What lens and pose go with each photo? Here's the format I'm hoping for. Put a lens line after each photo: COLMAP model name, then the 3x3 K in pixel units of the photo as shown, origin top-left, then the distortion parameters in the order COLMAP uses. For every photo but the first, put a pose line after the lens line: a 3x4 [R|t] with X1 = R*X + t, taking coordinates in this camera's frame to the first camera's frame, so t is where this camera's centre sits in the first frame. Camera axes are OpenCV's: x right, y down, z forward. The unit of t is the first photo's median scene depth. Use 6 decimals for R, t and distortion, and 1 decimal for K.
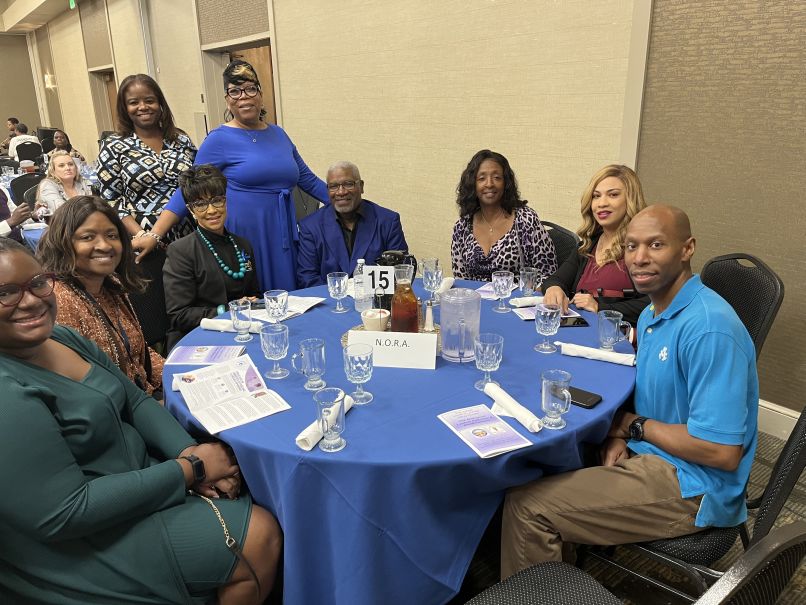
lens RADIAL K [[602.1, 0, 405.3], [0, 602.1, 305.1], [0, 0, 1]] dist [0.020996, -0.045100]
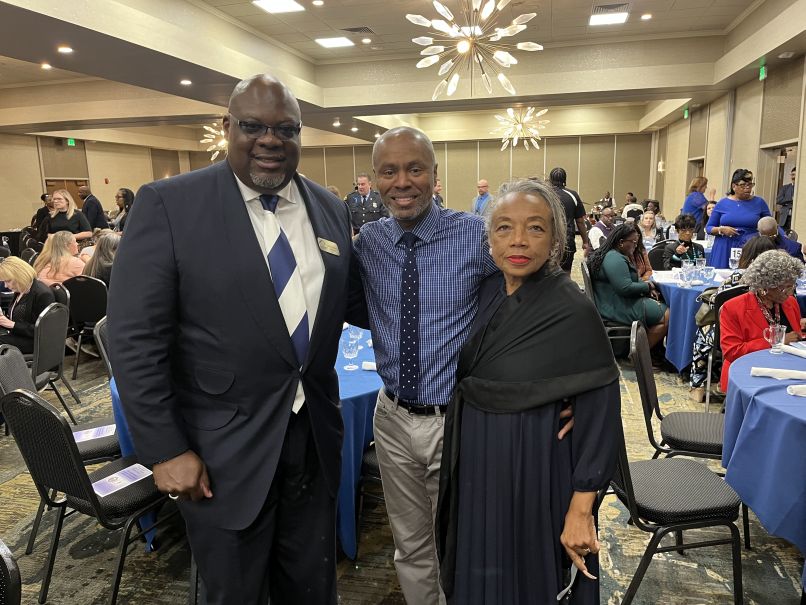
lens RADIAL K [[602.1, 0, 402.7], [0, 602.1, 301.6], [0, 0, 1]] dist [0.020996, -0.045100]
pose [[0.610266, 0.143181, -0.779150, 0.320907], [-0.237208, 0.971432, -0.007276, 0.146460], [0.755849, 0.189261, 0.626795, -0.480881]]
